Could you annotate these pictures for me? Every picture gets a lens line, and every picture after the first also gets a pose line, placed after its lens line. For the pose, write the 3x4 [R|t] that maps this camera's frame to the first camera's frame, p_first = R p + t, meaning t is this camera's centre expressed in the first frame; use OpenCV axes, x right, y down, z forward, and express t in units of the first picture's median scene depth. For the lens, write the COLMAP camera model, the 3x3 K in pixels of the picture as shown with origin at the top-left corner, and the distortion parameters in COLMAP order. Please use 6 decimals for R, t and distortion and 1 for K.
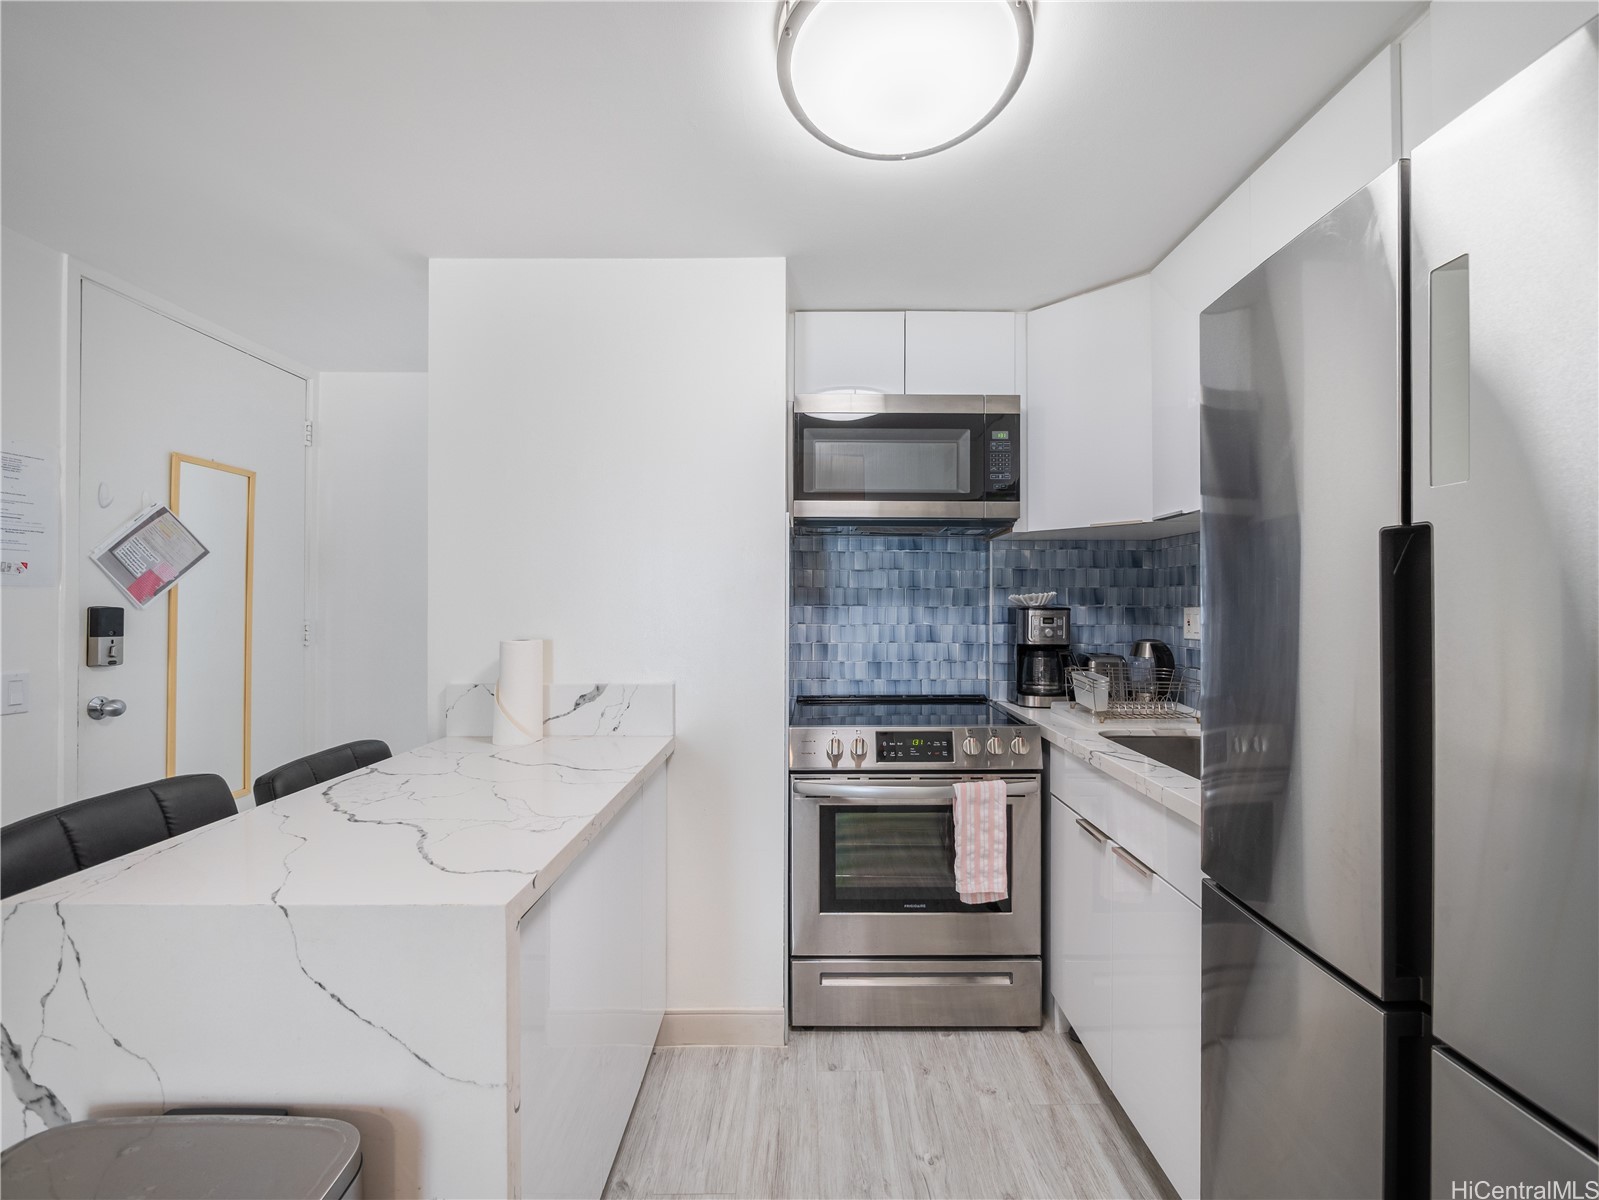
lens RADIAL K [[665.0, 0, 797.3], [0, 665.0, 600.5], [0, 0, 1]] dist [-0.010428, 0.001032]
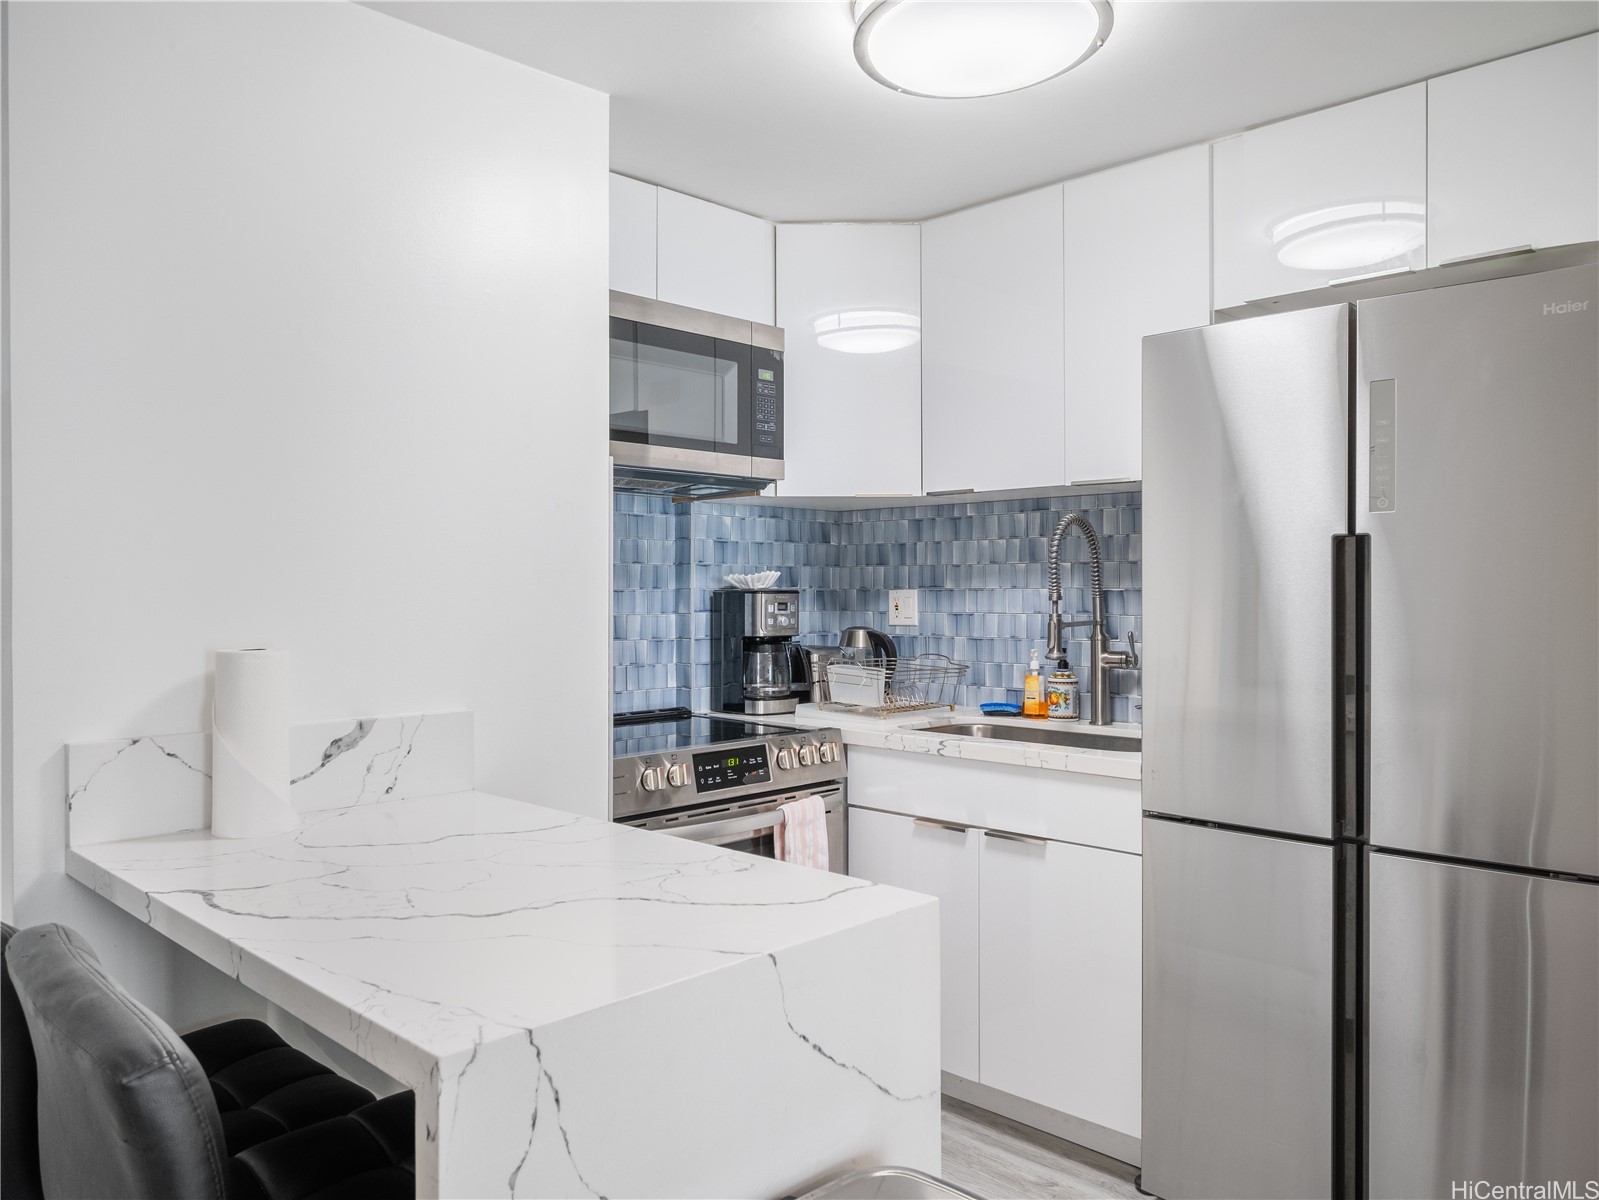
lens RADIAL K [[1164.0, 0, 775.5], [0, 1164.0, 591.0], [0, 0, 1]] dist [0.002161, -0.003226]
pose [[0.709391, -0.002894, 0.704809, -0.641939], [-0.001876, 0.999980, 0.005994, 0.002941], [-0.704813, -0.005574, 0.709372, -0.006268]]
